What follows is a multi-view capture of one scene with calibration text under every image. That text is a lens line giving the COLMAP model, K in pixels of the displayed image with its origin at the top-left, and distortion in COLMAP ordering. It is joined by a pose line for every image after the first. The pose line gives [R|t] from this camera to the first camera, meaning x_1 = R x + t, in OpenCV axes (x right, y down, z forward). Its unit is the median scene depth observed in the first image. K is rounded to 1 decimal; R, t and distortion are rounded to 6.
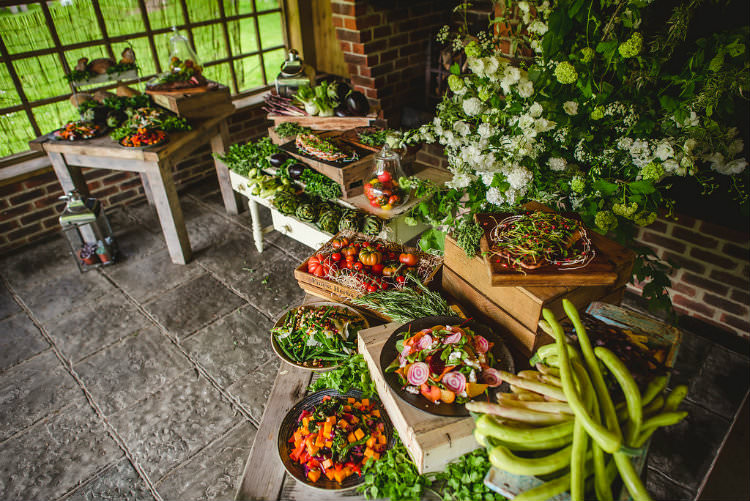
lens RADIAL K [[509.2, 0, 371.8], [0, 509.2, 251.2], [0, 0, 1]] dist [-0.002585, 0.000129]
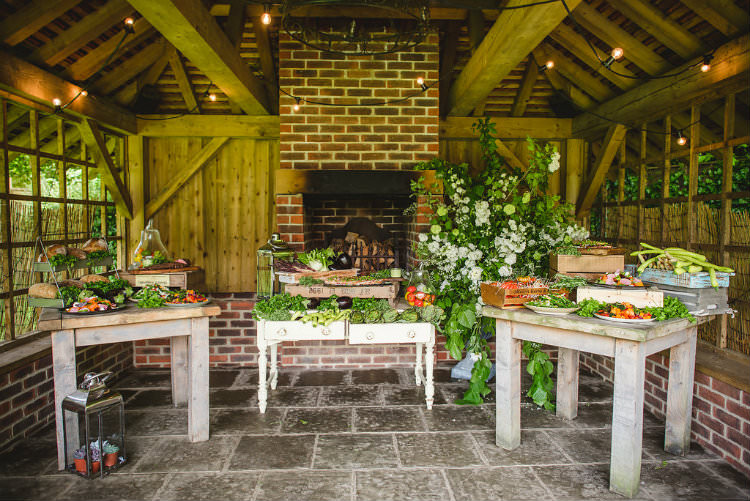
lens RADIAL K [[509.2, 0, 376.2], [0, 509.2, 253.5], [0, 0, 1]] dist [-0.002585, 0.000129]
pose [[0.679904, 0.005955, 0.733277, -0.967660], [0.382710, 0.850097, -0.361758, 0.220217], [-0.625511, 0.526593, 0.575705, 0.141951]]
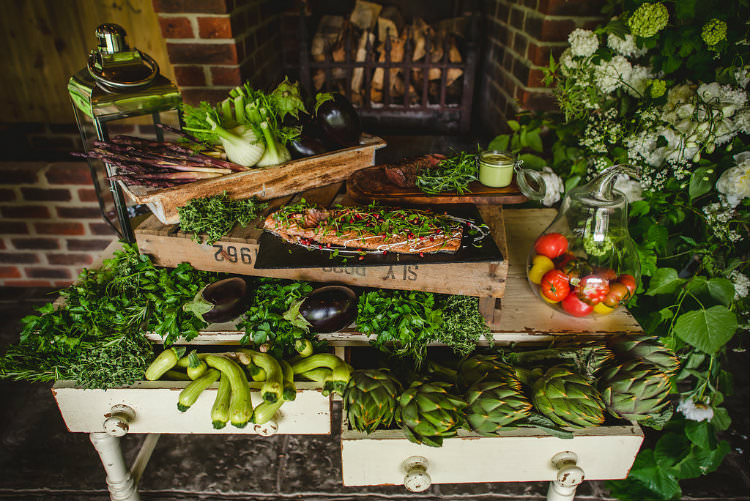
lens RADIAL K [[509.2, 0, 377.8], [0, 509.2, 248.9], [0, 0, 1]] dist [-0.002585, 0.000129]
pose [[0.709129, -0.304714, 0.635835, -0.322071], [0.356167, 0.933087, 0.049945, -0.191653], [-0.608508, 0.191046, 0.770208, 0.643611]]
